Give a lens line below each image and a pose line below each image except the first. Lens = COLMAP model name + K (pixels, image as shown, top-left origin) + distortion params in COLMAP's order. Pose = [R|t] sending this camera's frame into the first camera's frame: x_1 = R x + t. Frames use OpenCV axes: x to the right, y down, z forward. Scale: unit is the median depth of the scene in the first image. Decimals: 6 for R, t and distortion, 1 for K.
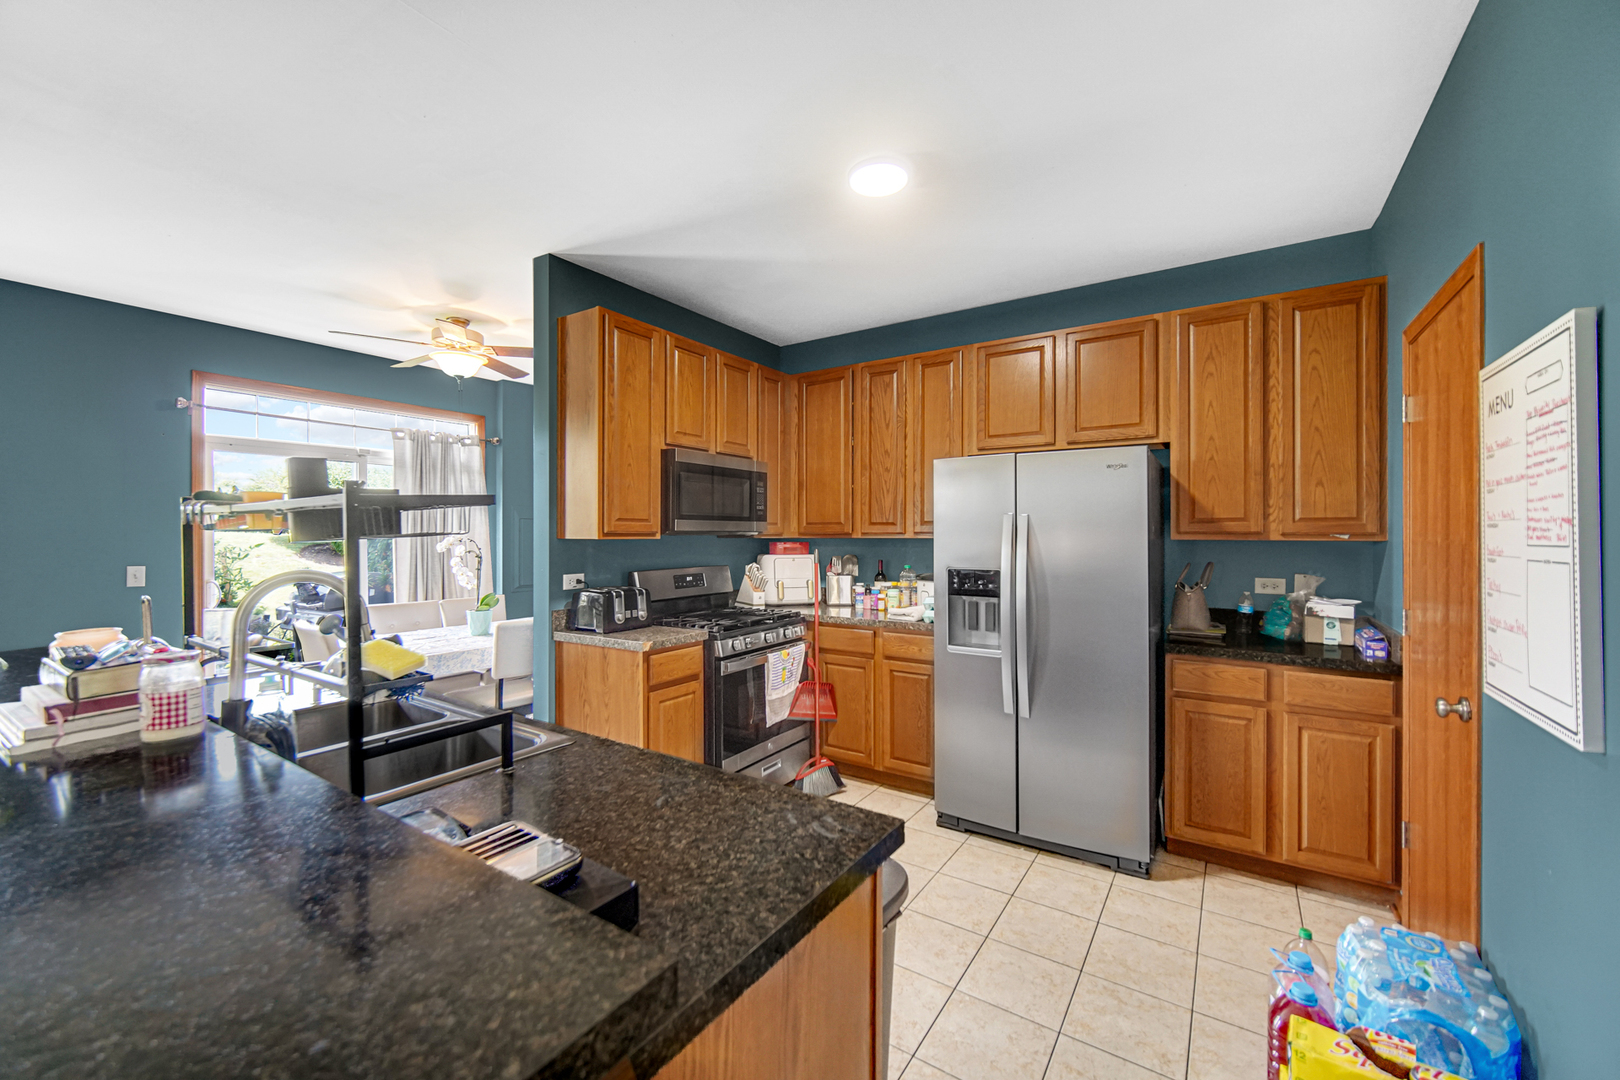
lens RADIAL K [[637.9, 0, 804.5], [0, 637.9, 537.8], [0, 0, 1]] dist [0.001266, -0.000499]
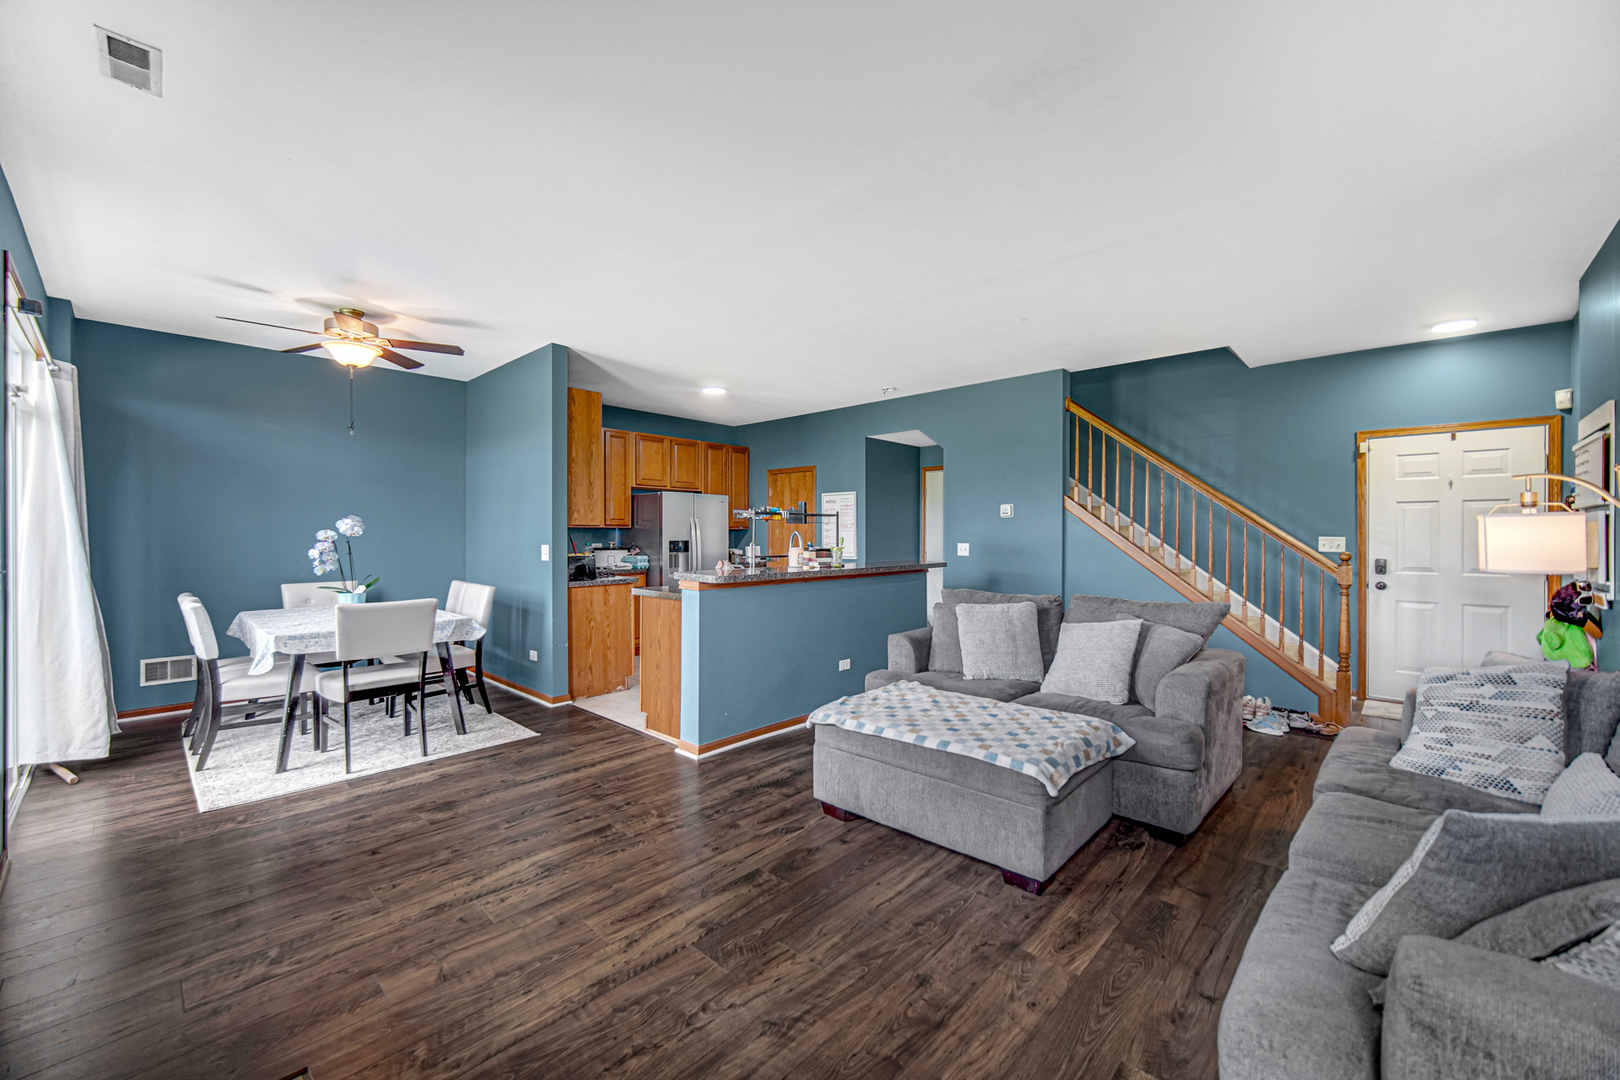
lens RADIAL K [[637.9, 0, 804.7], [0, 637.9, 532.7], [0, 0, 1]] dist [0.001266, -0.000499]
pose [[0.172877, 0.002172, 0.984941, -1.964246], [0.000659, 0.999997, -0.002321, 0.027263], [-0.984943, 0.001051, 0.172875, 0.141888]]
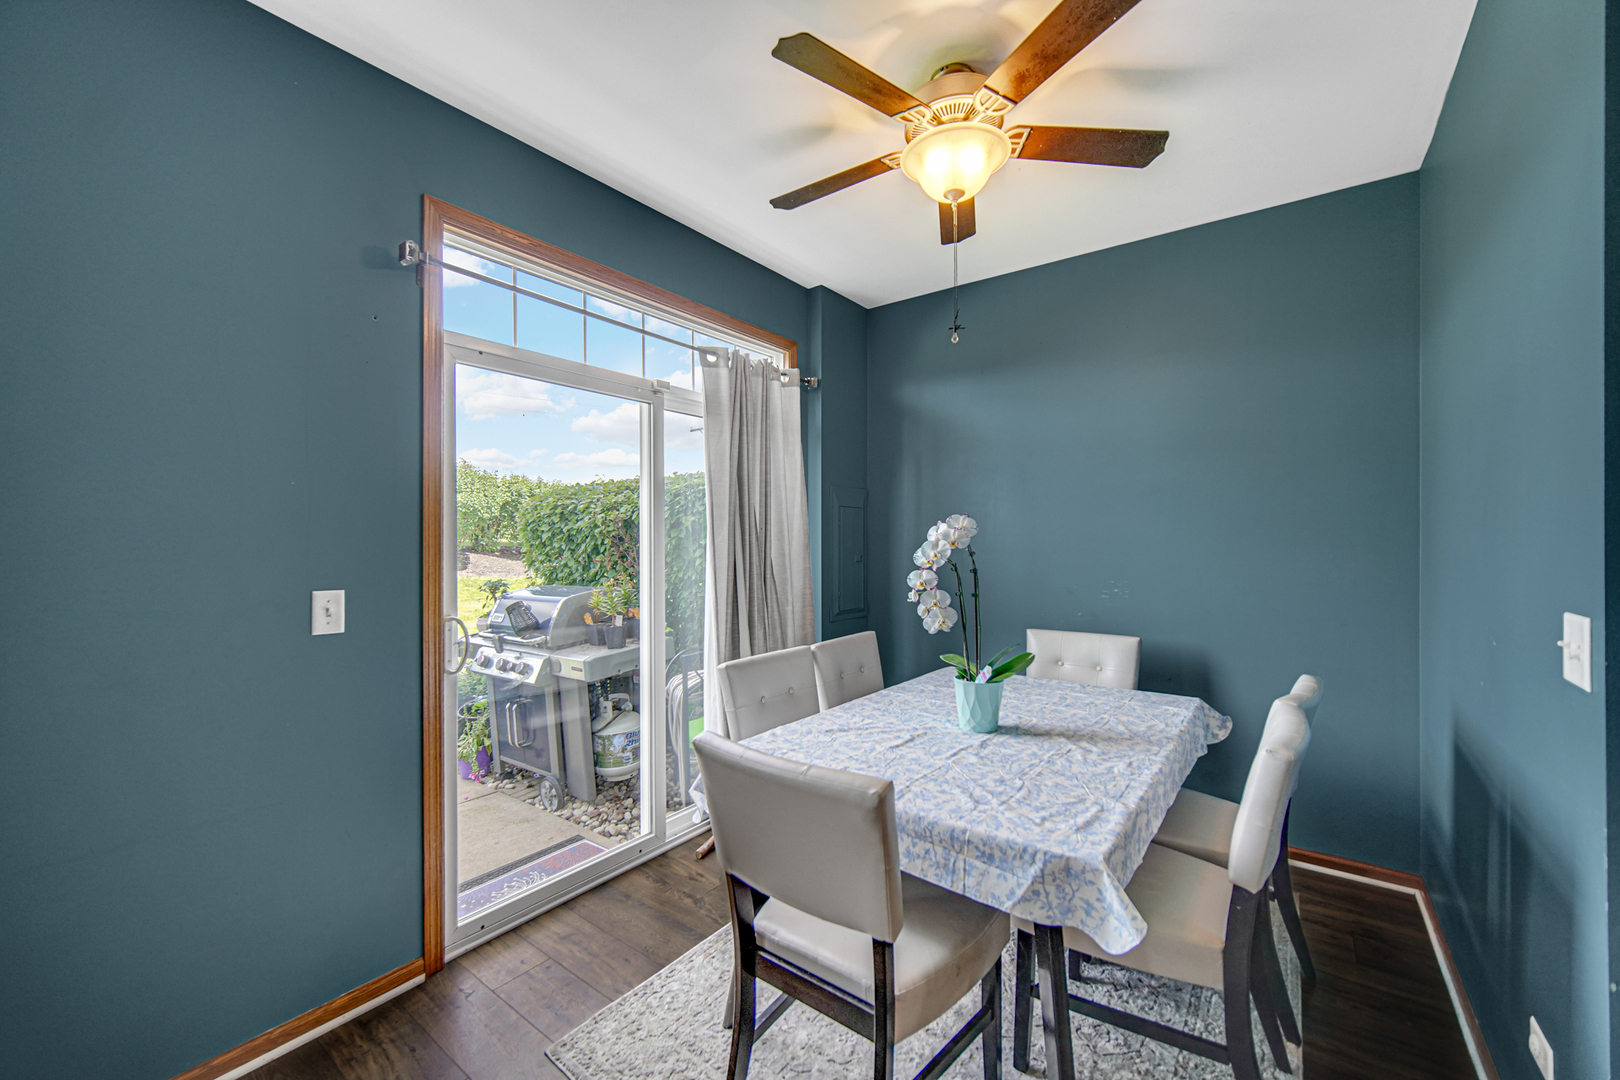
lens RADIAL K [[637.9, 0, 813.7], [0, 637.9, 537.6], [0, 0, 1]] dist [0.001266, -0.000499]
pose [[0.997885, -0.004373, -0.064859, -0.860869], [0.004118, 0.999983, -0.004079, 0.010163], [0.064876, 0.003803, 0.997886, 0.721703]]
